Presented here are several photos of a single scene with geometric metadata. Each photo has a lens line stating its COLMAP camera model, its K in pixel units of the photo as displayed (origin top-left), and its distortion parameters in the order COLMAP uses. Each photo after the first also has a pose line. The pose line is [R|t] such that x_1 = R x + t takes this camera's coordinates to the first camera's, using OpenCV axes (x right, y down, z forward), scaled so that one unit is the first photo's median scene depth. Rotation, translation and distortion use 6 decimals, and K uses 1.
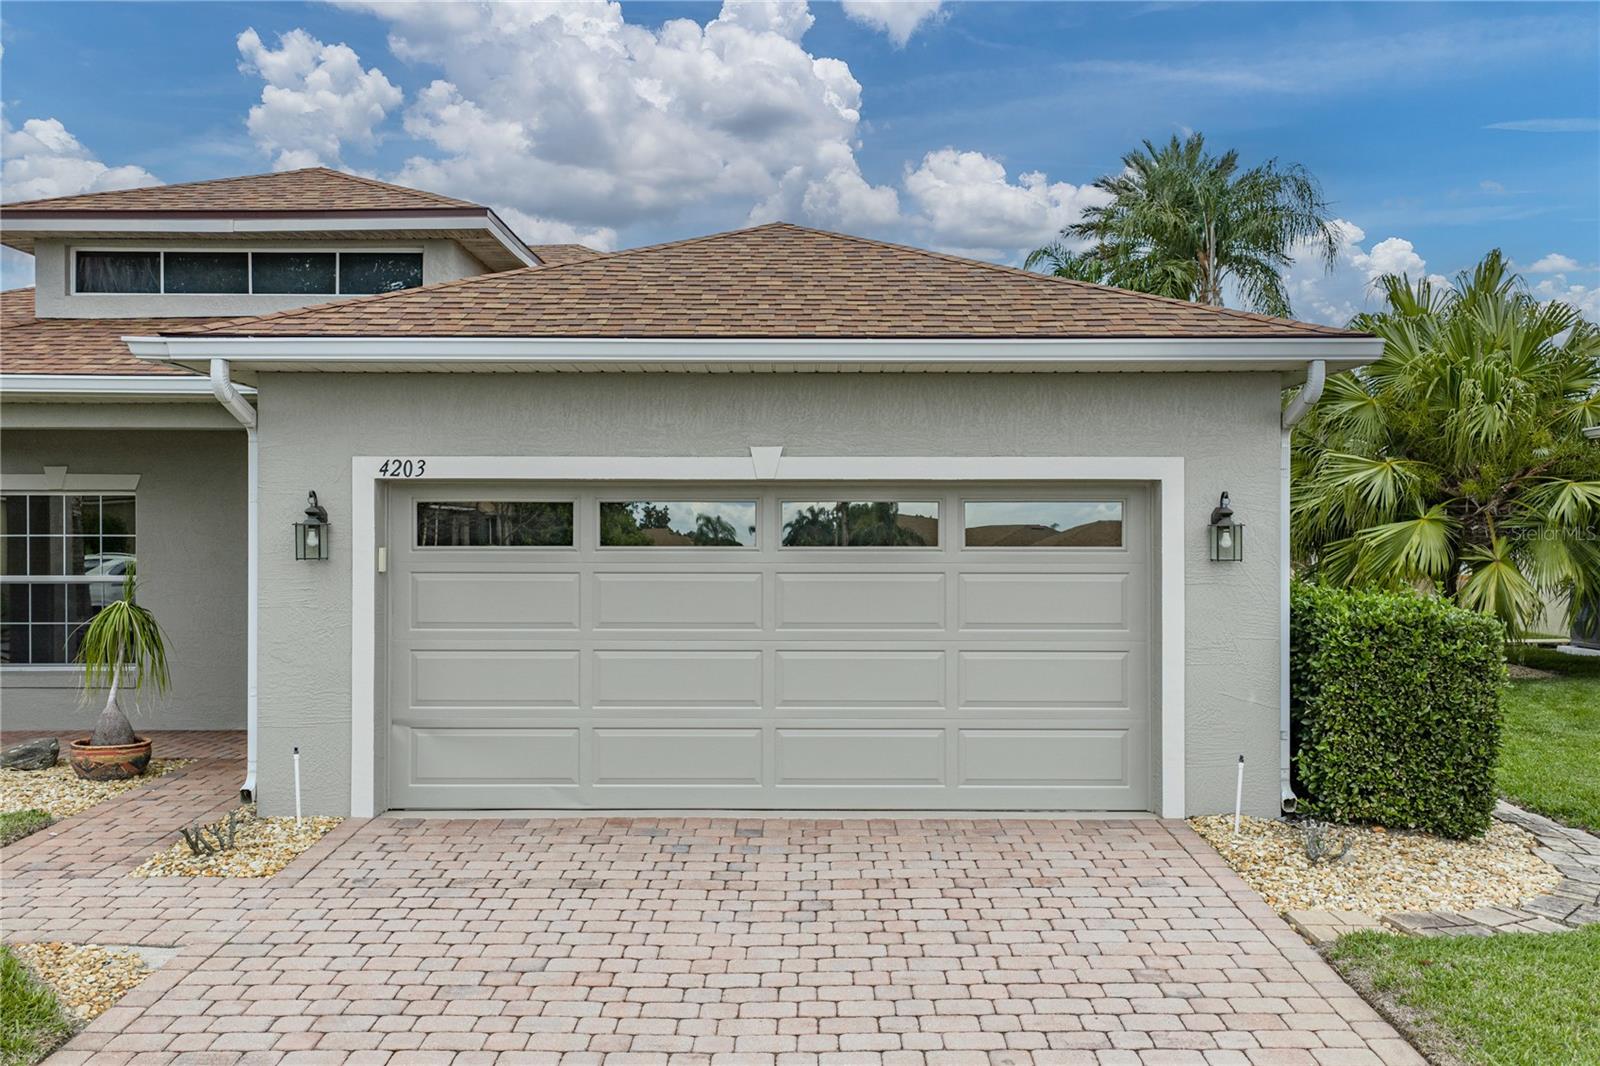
lens RADIAL K [[1376.9, 0, 798.1], [0, 1376.9, 536.7], [0, 0, 1]] dist [0.029105, 0.001068]
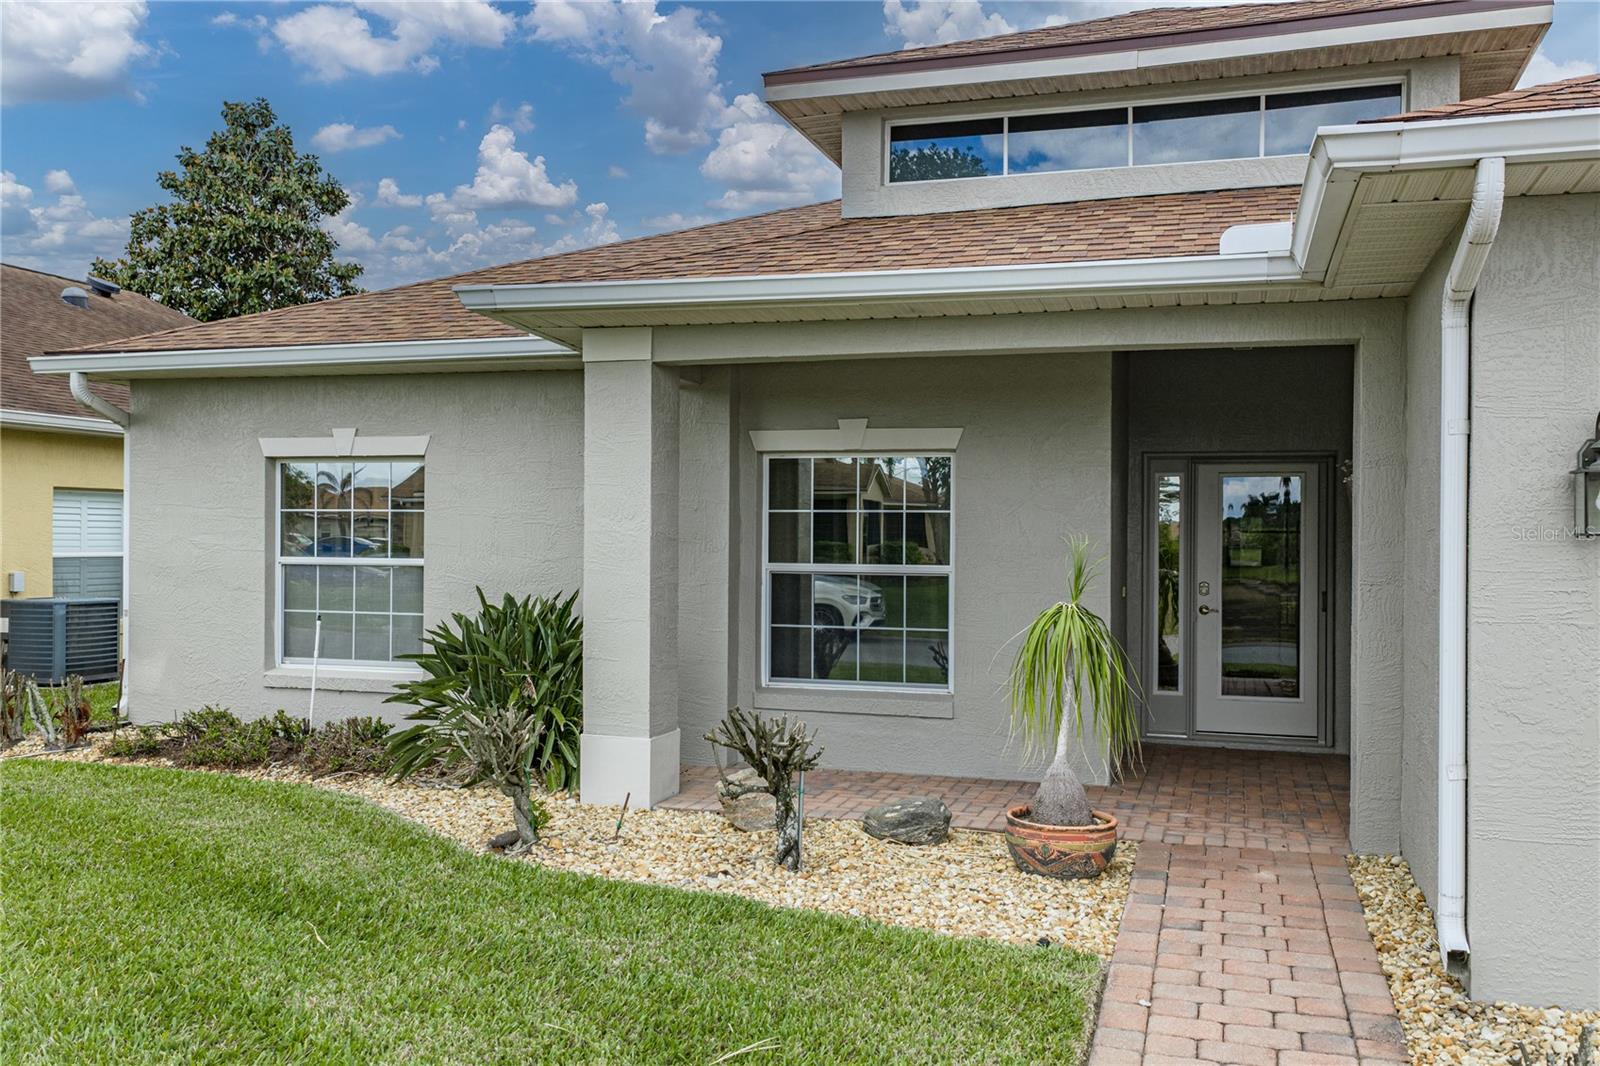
lens RADIAL K [[1392.1, 0, 800.3], [0, 1392.1, 539.7], [0, 0, 1]] dist [0.025119, 0.008705]
pose [[0.957846, 0.009195, -0.287134, -0.488955], [-0.008978, 0.999958, 0.002071, 0.019035], [0.287141, 0.000594, 0.957888, 0.383329]]
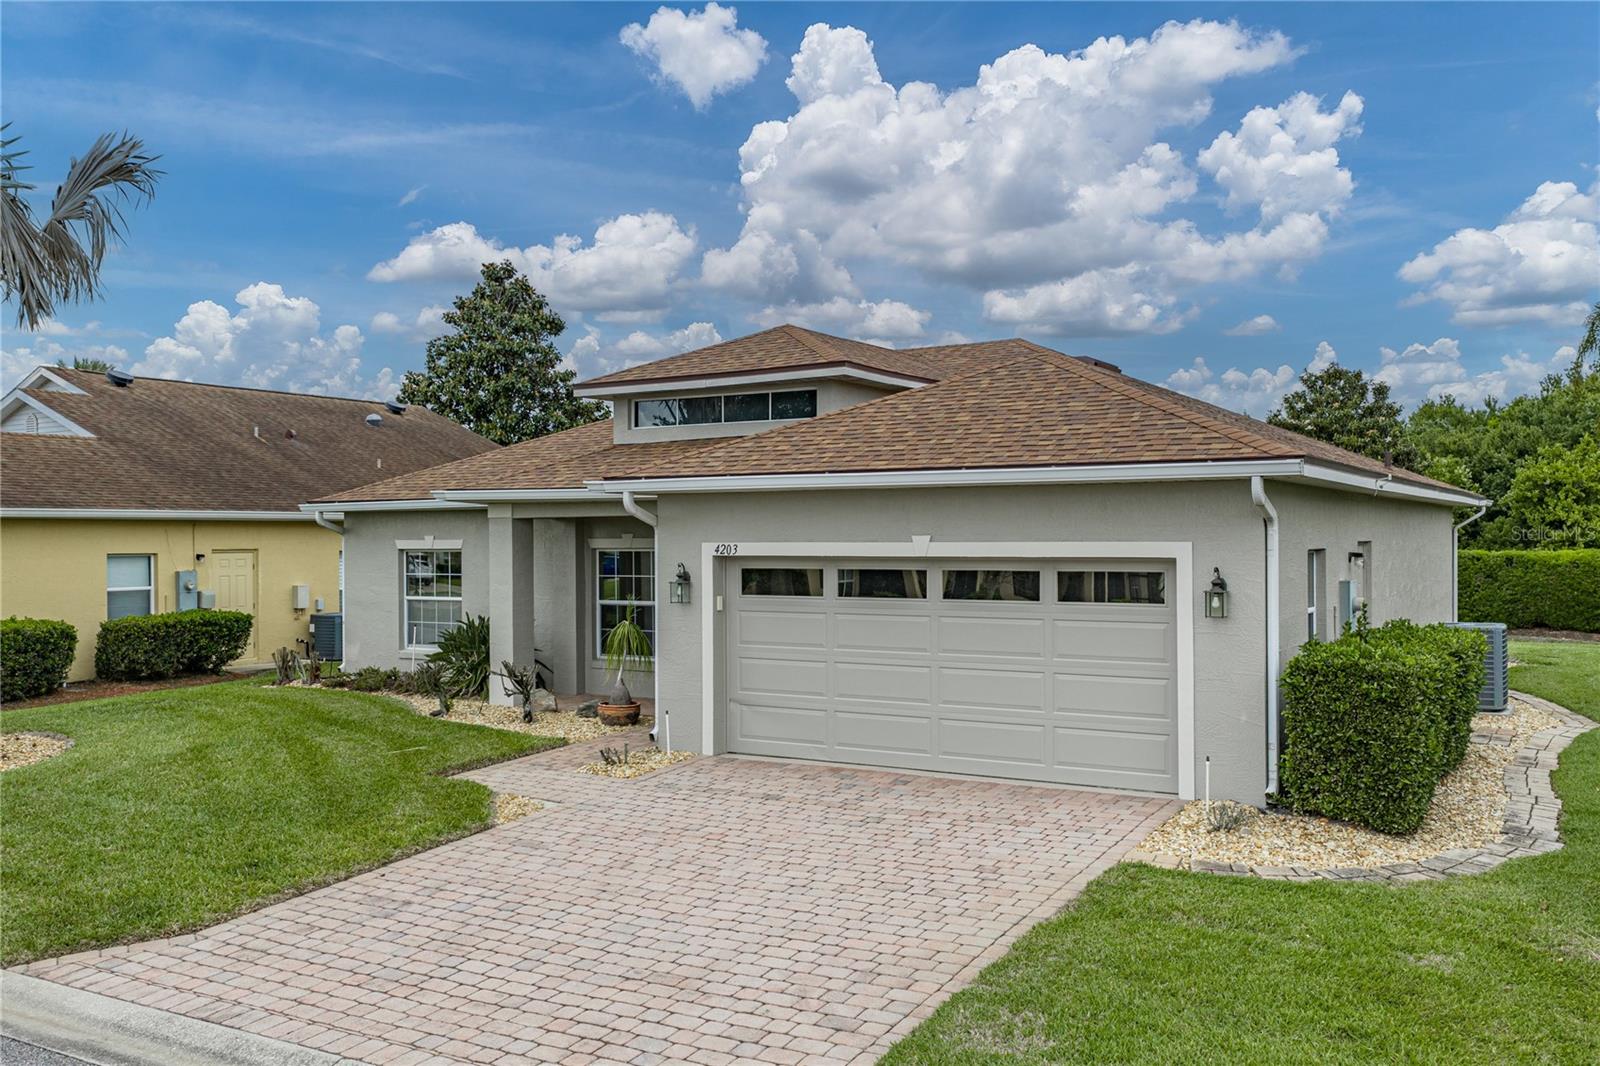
lens RADIAL K [[1376.9, 0, 798.1], [0, 1376.9, 536.7], [0, 0, 1]] dist [0.029105, 0.001068]
pose [[0.861716, -0.004814, -0.507368, 0.641205], [0.004962, 0.999987, -0.001061, -0.062946], [0.507366, -0.001604, 0.861729, -0.403124]]
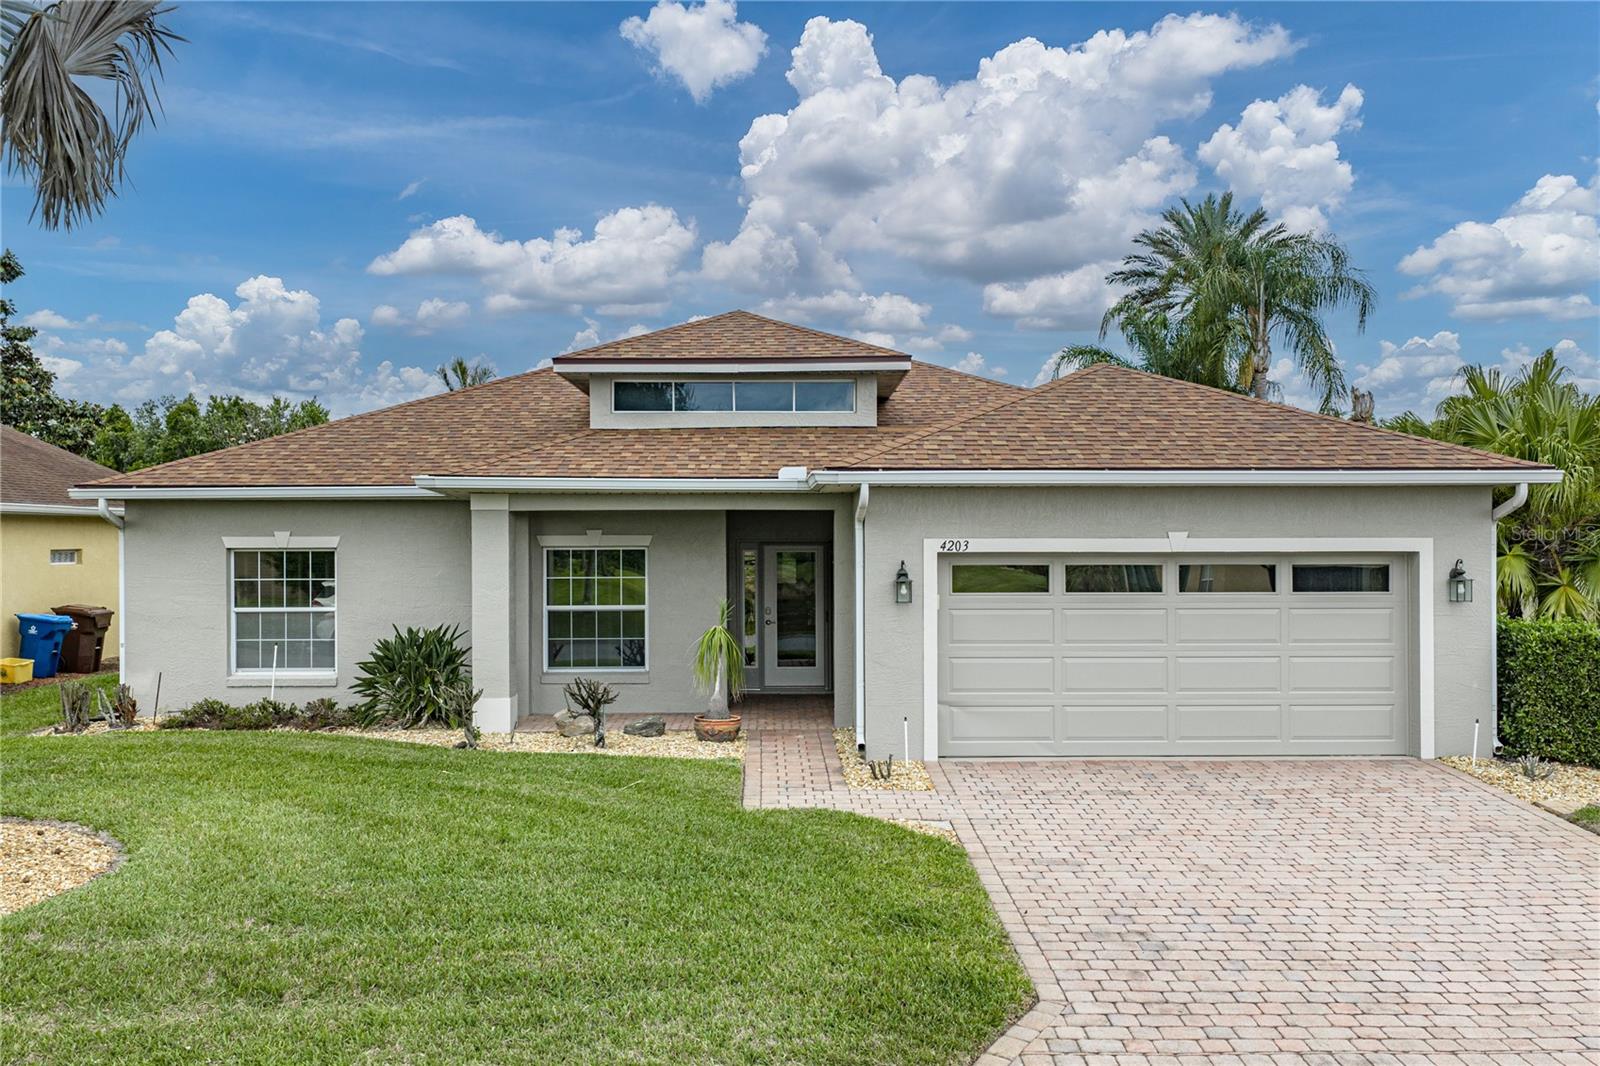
lens RADIAL K [[1376.9, 0, 798.1], [0, 1376.9, 536.7], [0, 0, 1]] dist [0.029105, 0.001068]
pose [[0.999533, -0.002909, 0.030418, -0.519369], [0.002904, 0.999996, 0.000212, -0.061136], [-0.030418, -0.000124, 0.999537, -0.613739]]
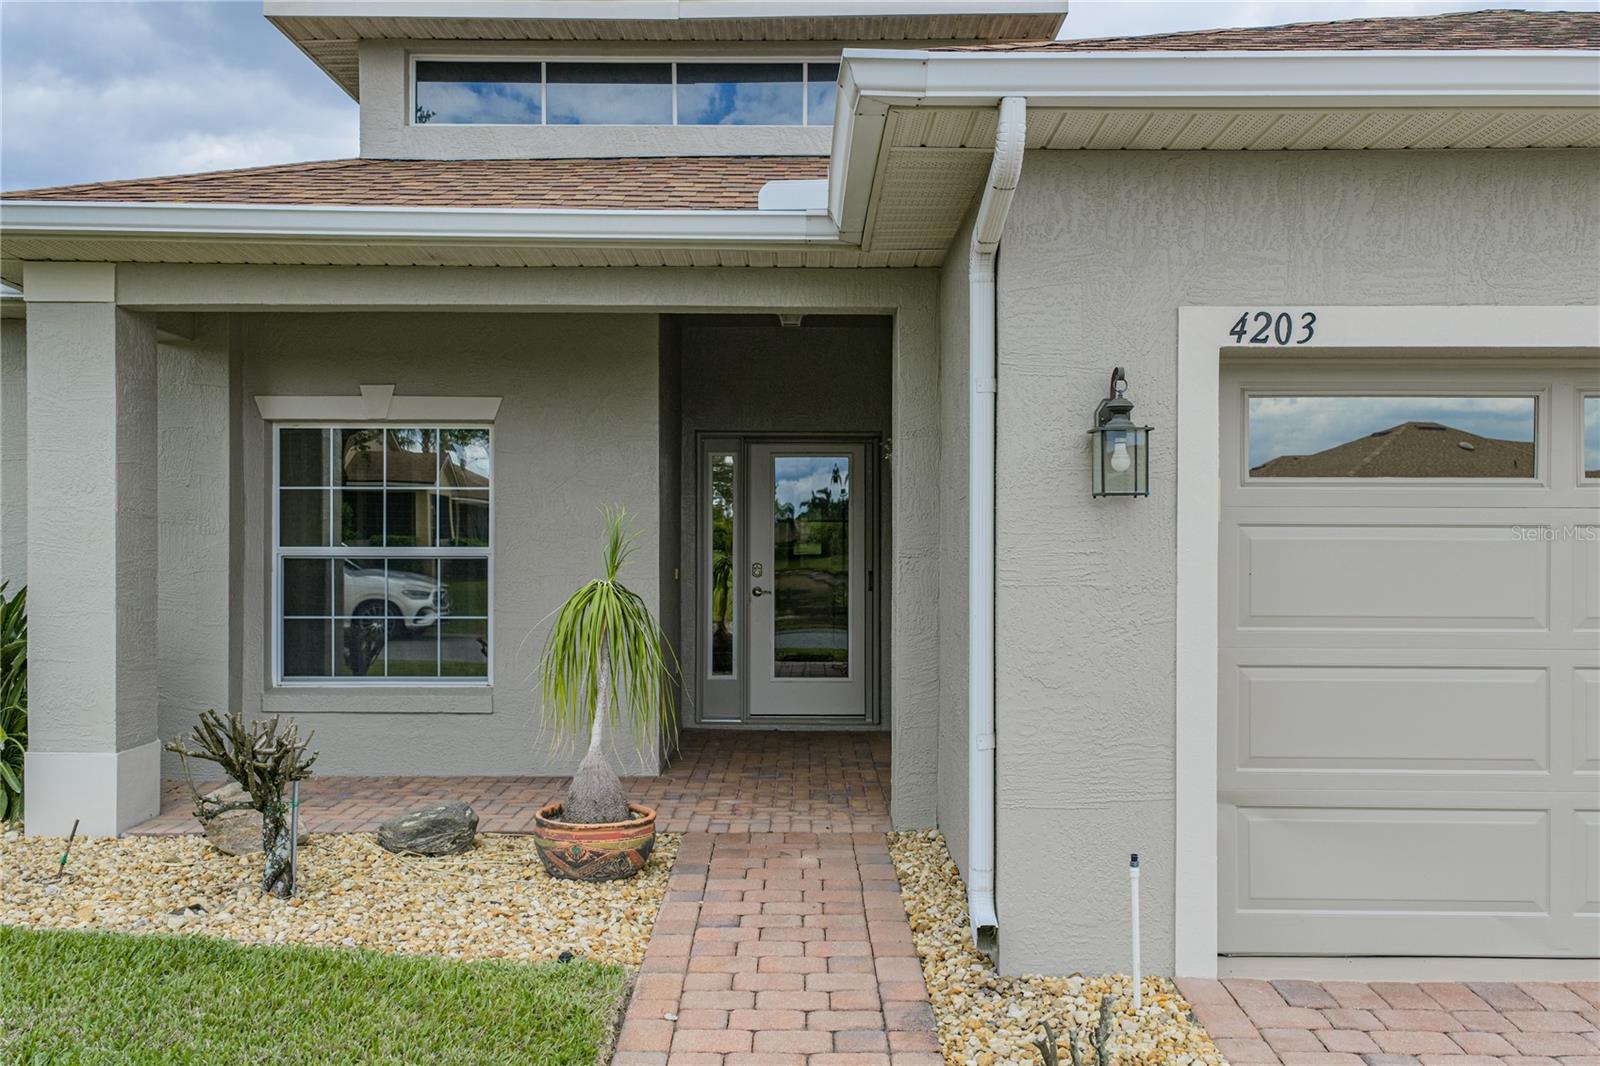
lens RADIAL K [[1376.9, 0, 798.1], [0, 1376.9, 536.7], [0, 0, 1]] dist [0.029105, 0.001068]
pose [[0.999971, 0.003289, 0.006806, -0.473977], [-0.003287, 0.999995, -0.000313, 0.032227], [-0.006807, 0.000291, 0.999977, 0.463670]]
